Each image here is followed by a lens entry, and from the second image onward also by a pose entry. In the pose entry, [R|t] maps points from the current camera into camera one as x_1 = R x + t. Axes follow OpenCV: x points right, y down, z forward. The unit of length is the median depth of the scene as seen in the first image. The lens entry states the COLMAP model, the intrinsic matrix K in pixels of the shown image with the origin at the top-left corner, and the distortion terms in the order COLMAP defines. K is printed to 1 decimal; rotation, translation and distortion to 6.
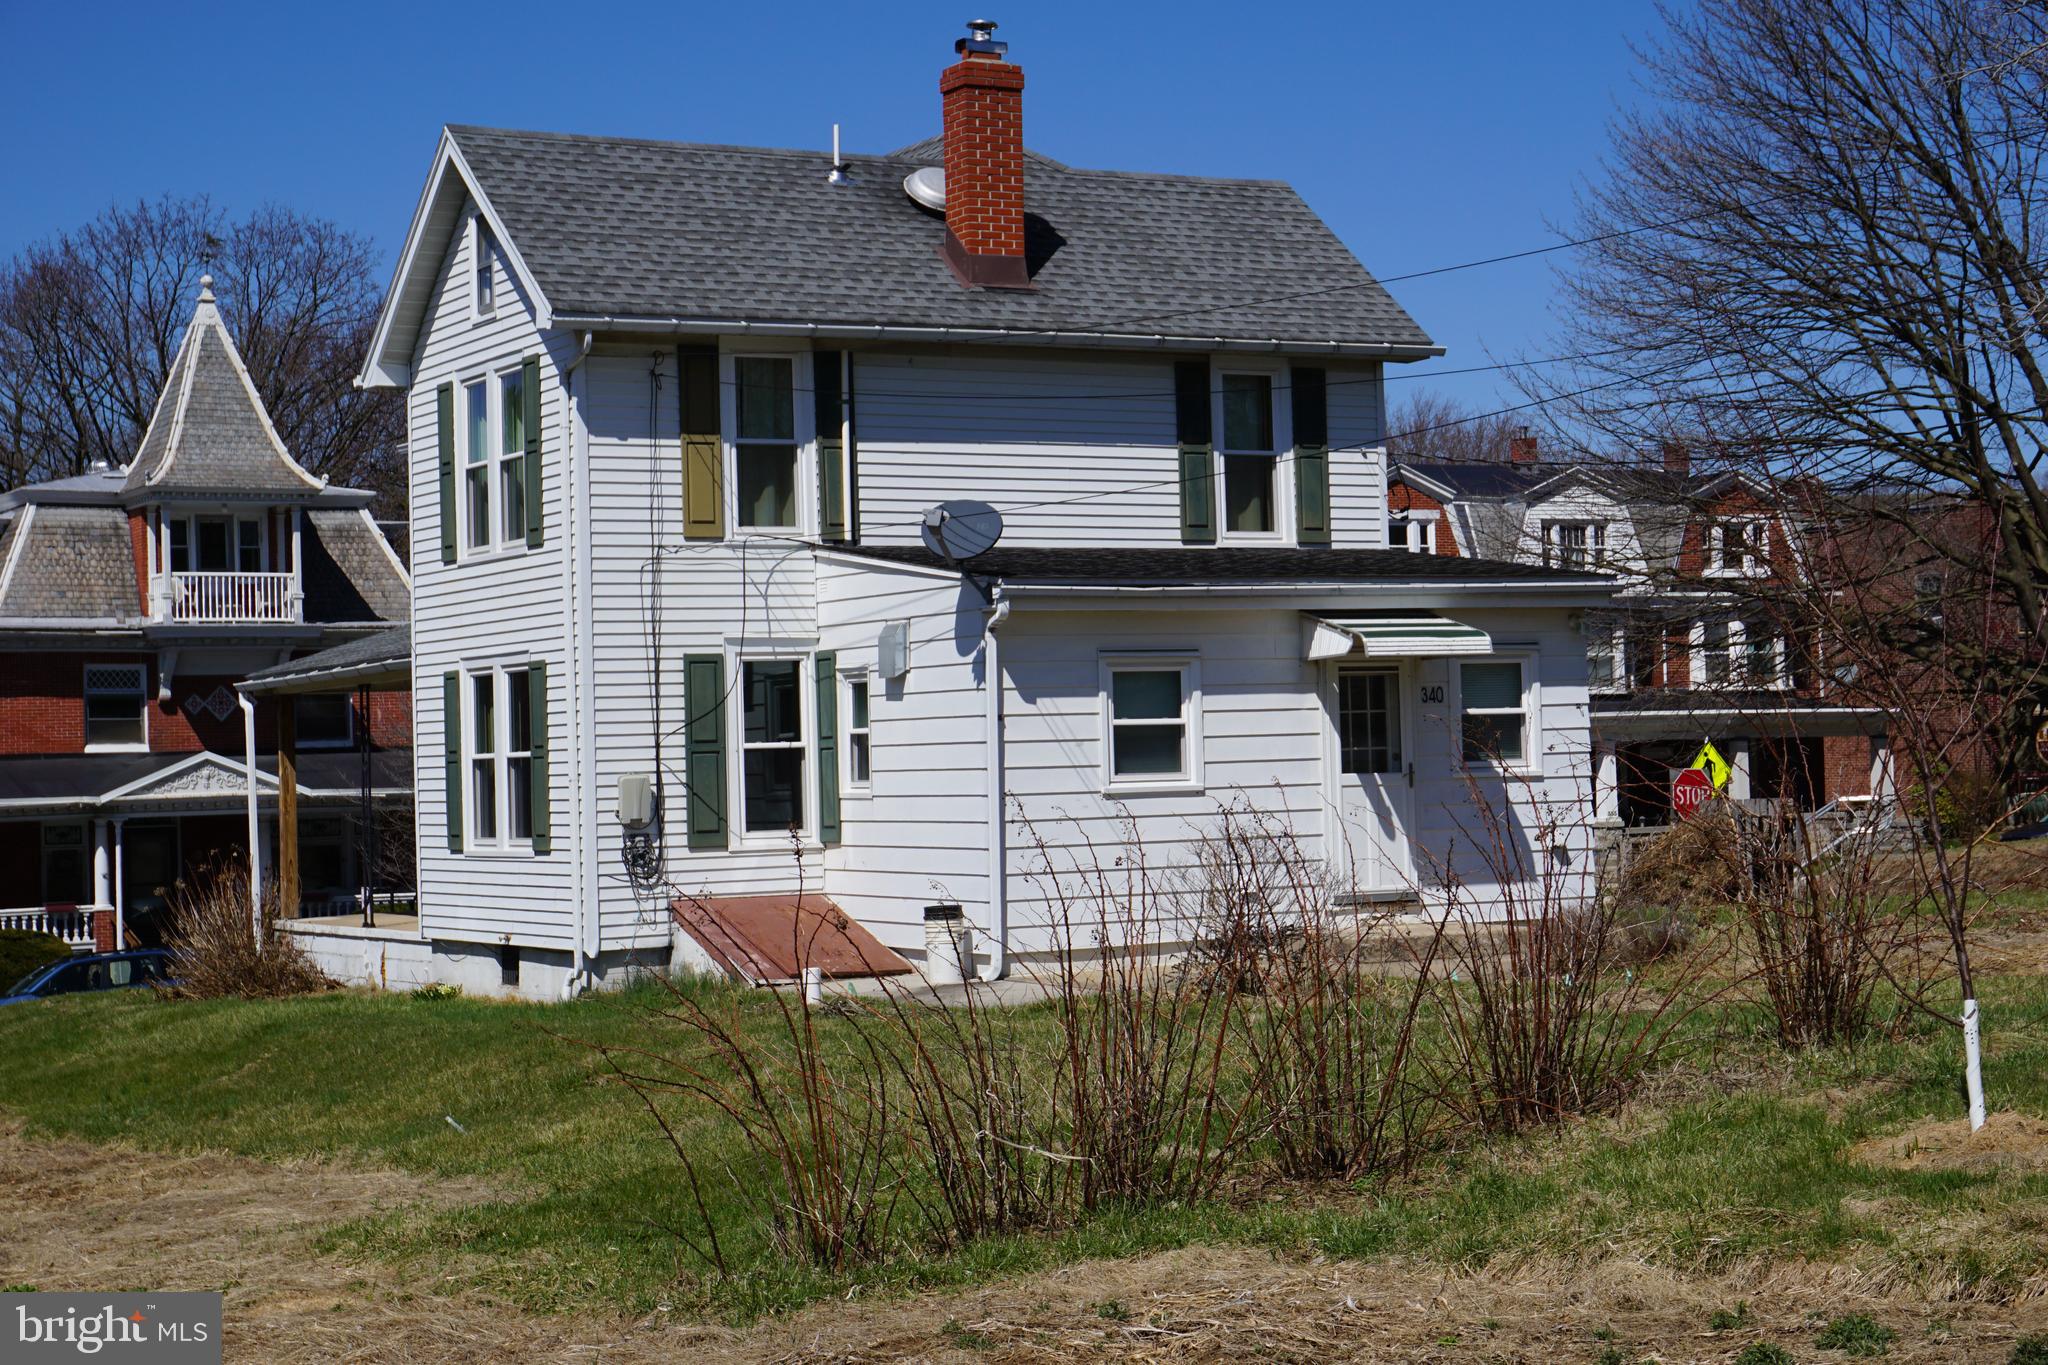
lens RADIAL K [[3628.7, 0, 938.7], [0, 3628.7, 683.8], [0, 0, 1]] dist [-0.000231, 0.065939]
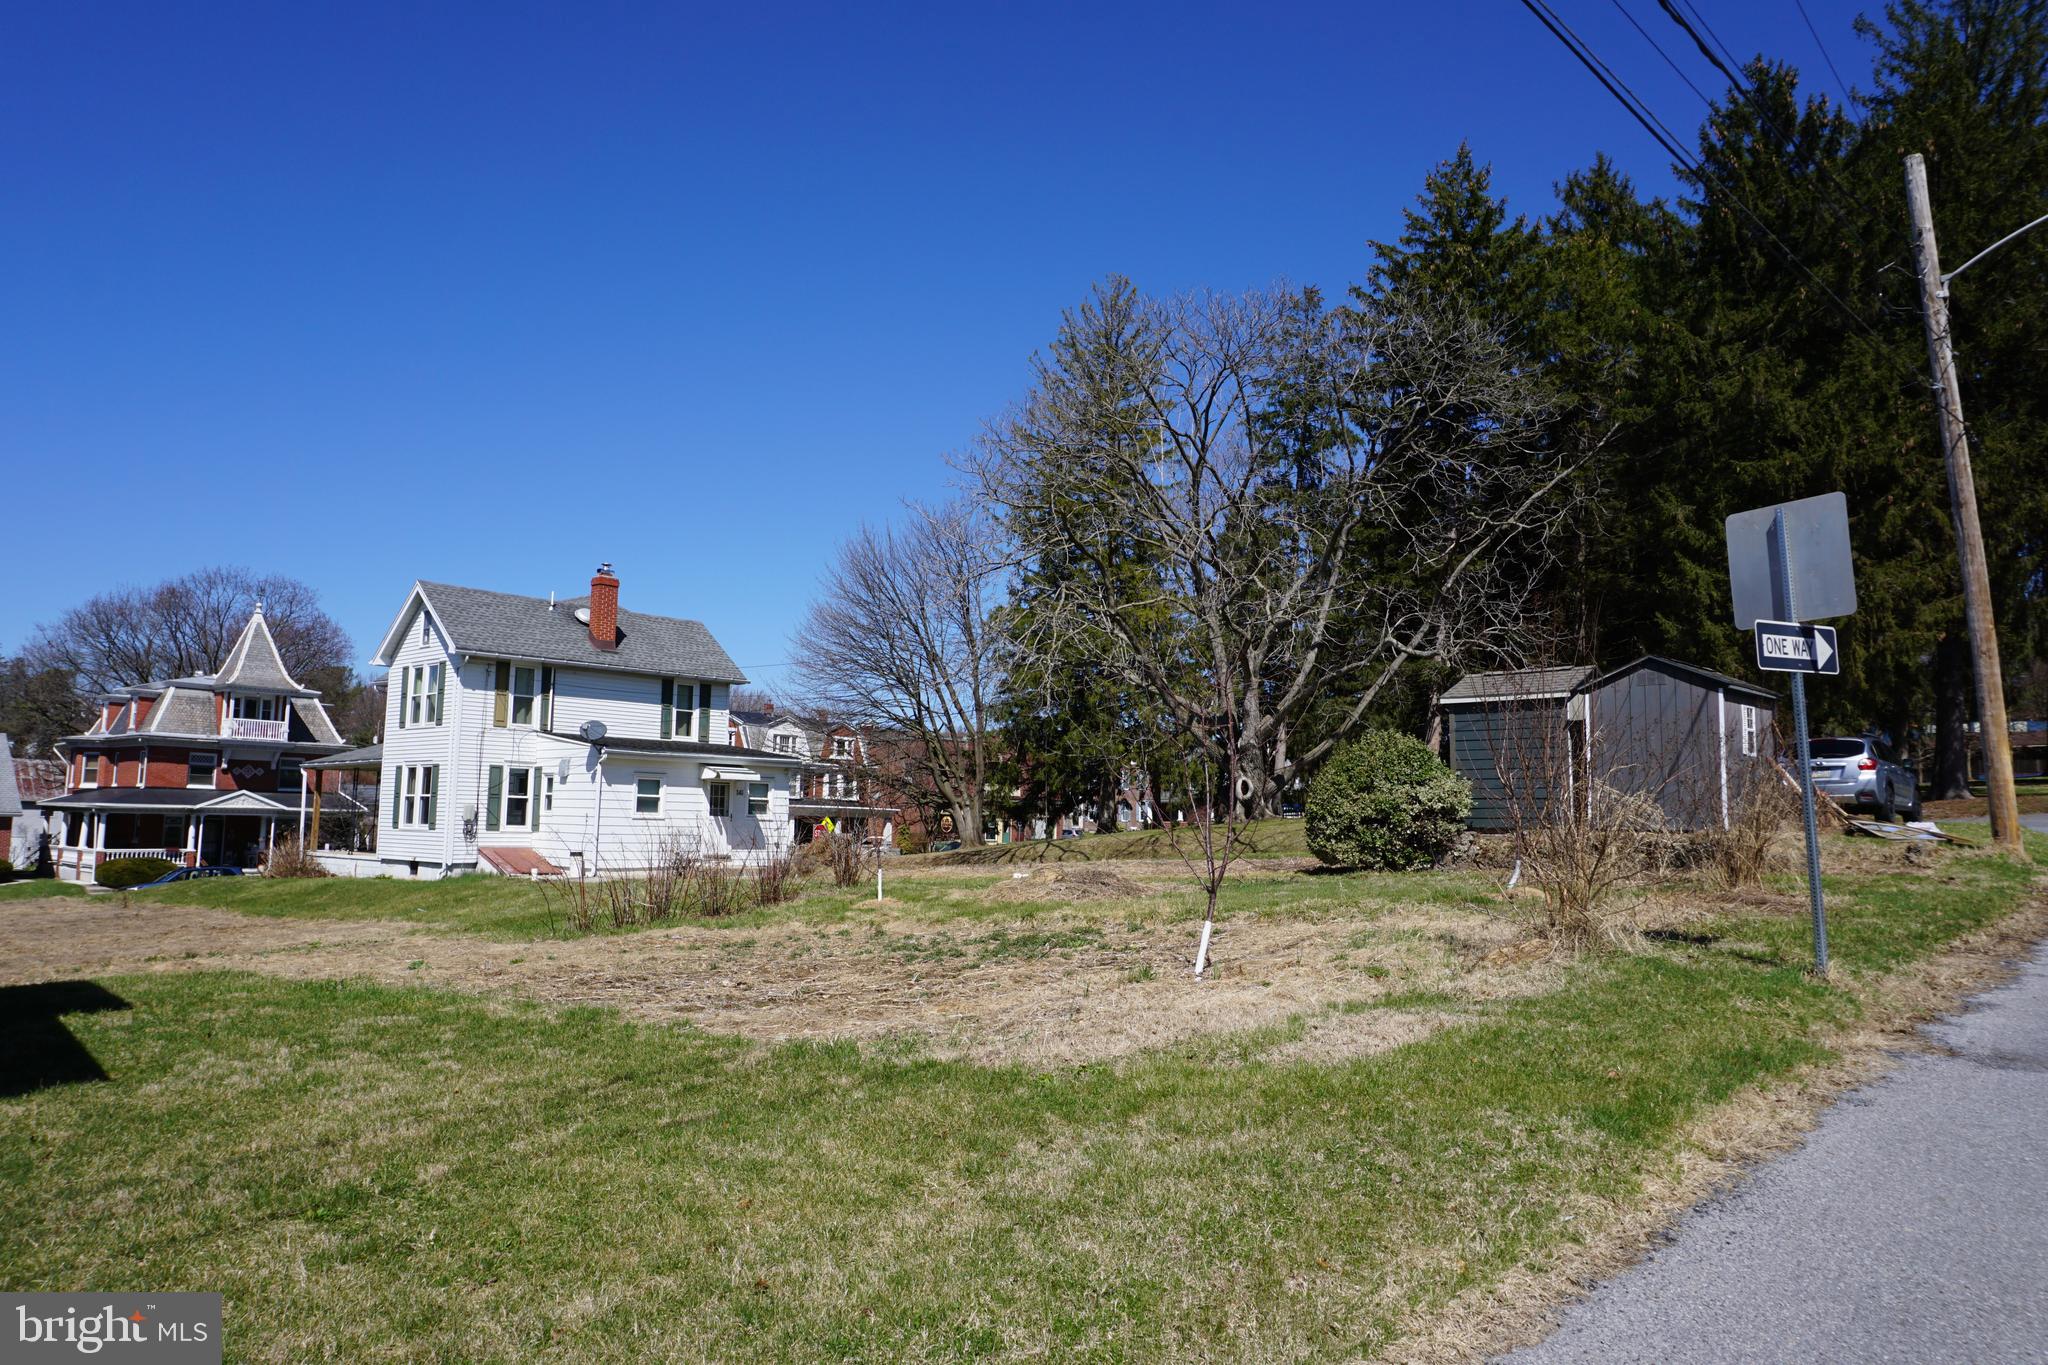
lens RADIAL K [[1435.1, 0, 1024.0], [0, 1435.1, 682.5], [0, 0, 1]] dist [-0.025762, 0.003262]
pose [[0.940482, 0.080148, 0.330258, -0.047189], [-0.053910, 0.994672, -0.087870, 0.004022], [-0.335541, 0.064836, 0.939792, -0.240552]]
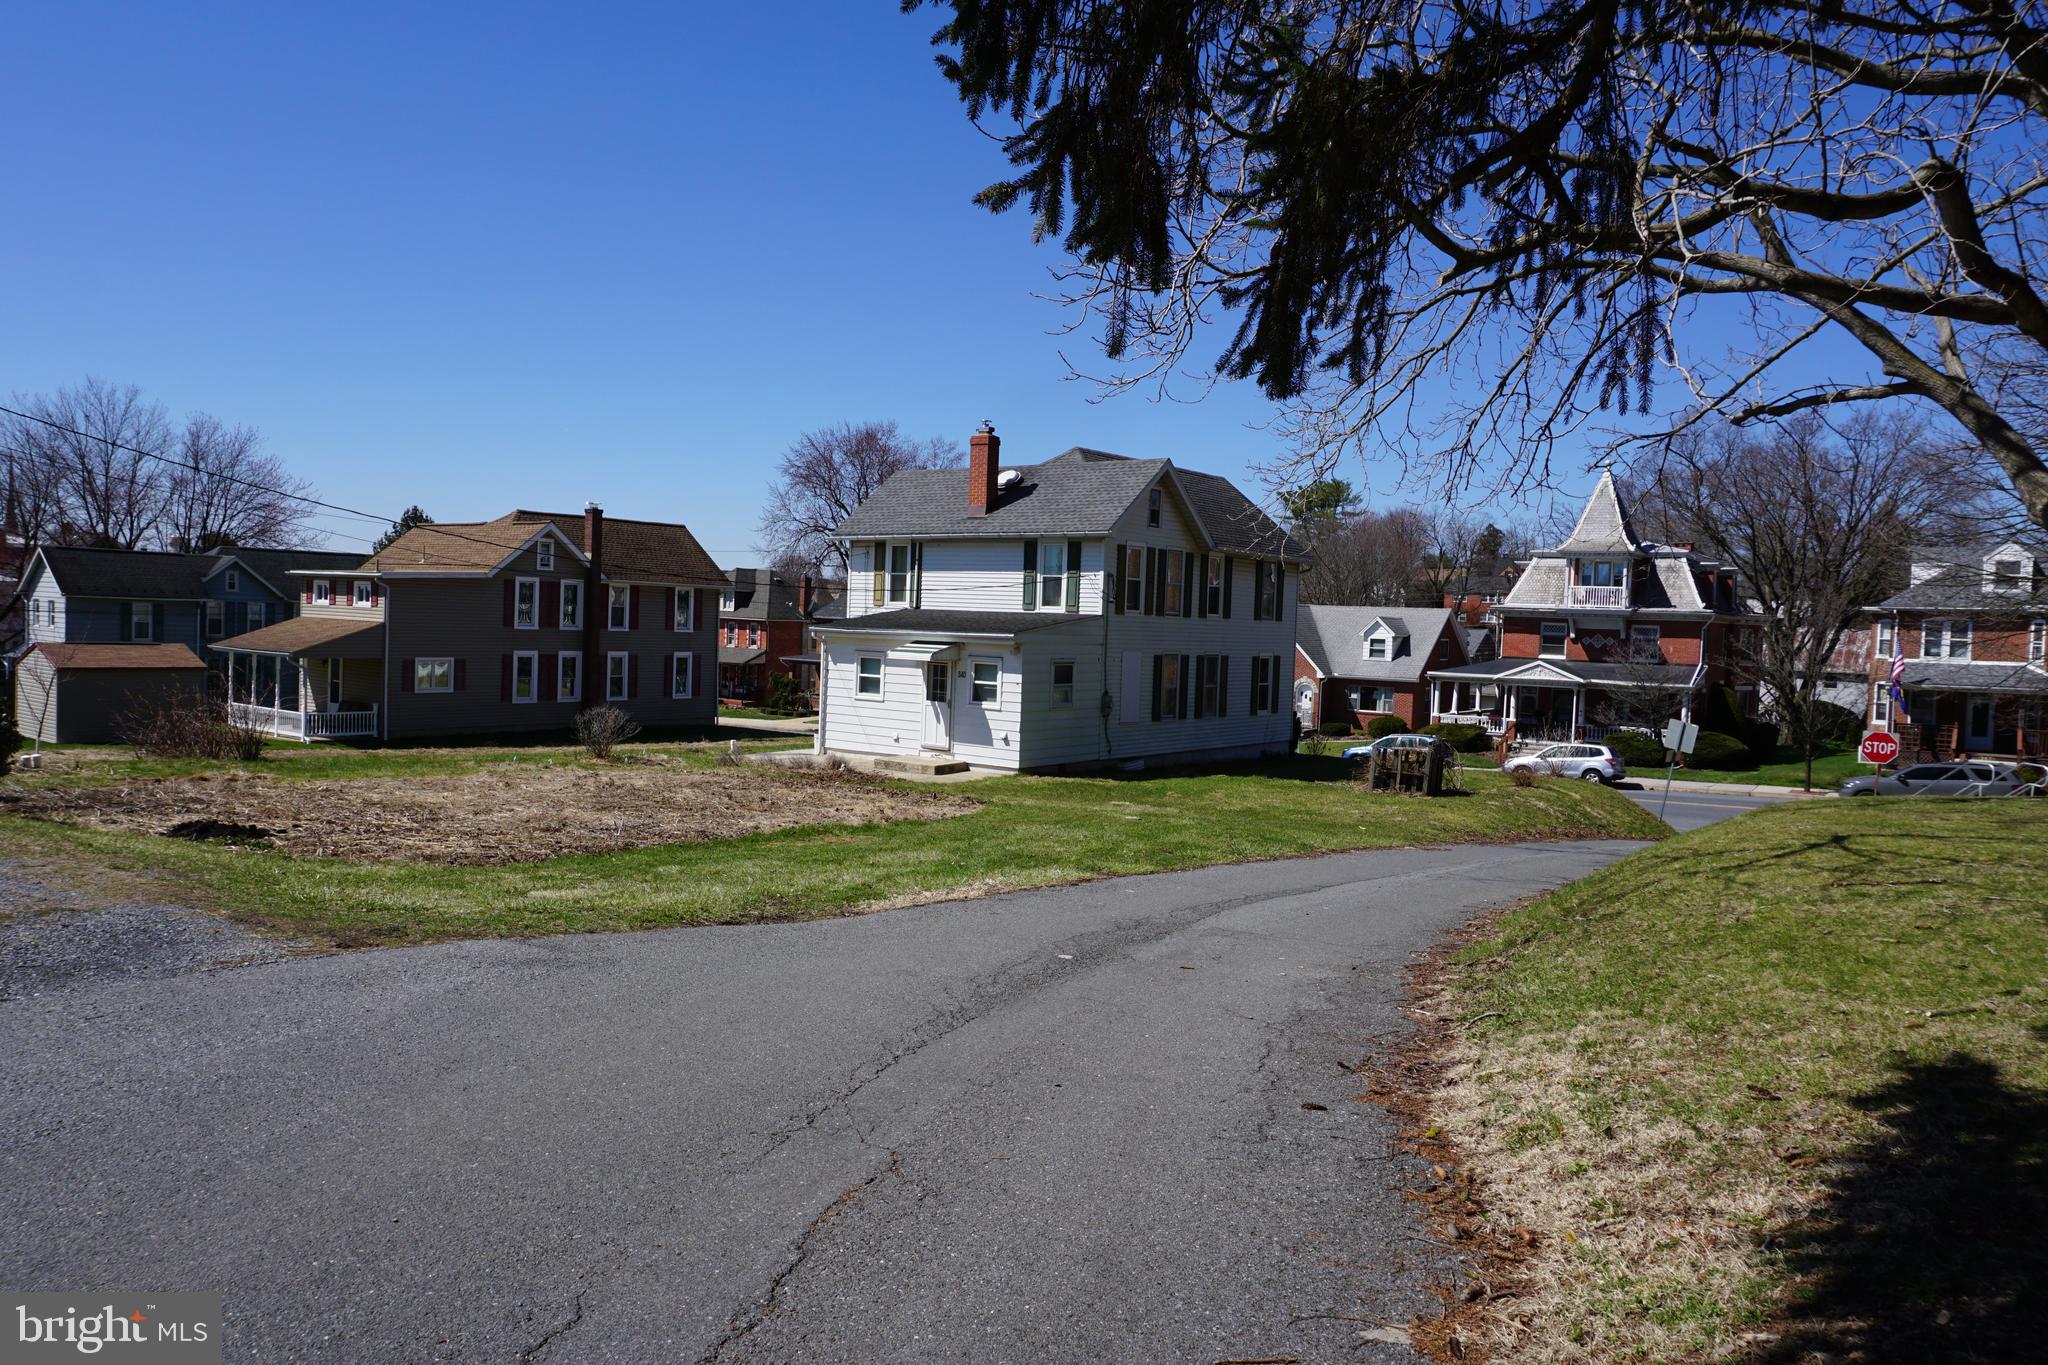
lens RADIAL K [[1435.1, 0, 1024.0], [0, 1435.1, 682.5], [0, 0, 1]] dist [-0.025762, 0.003262]
pose [[0.420696, 0.085585, -0.903156, 1.020625], [-0.025622, 0.996264, 0.082473, -0.072893], [0.906840, -0.011556, 0.421317, 0.555673]]
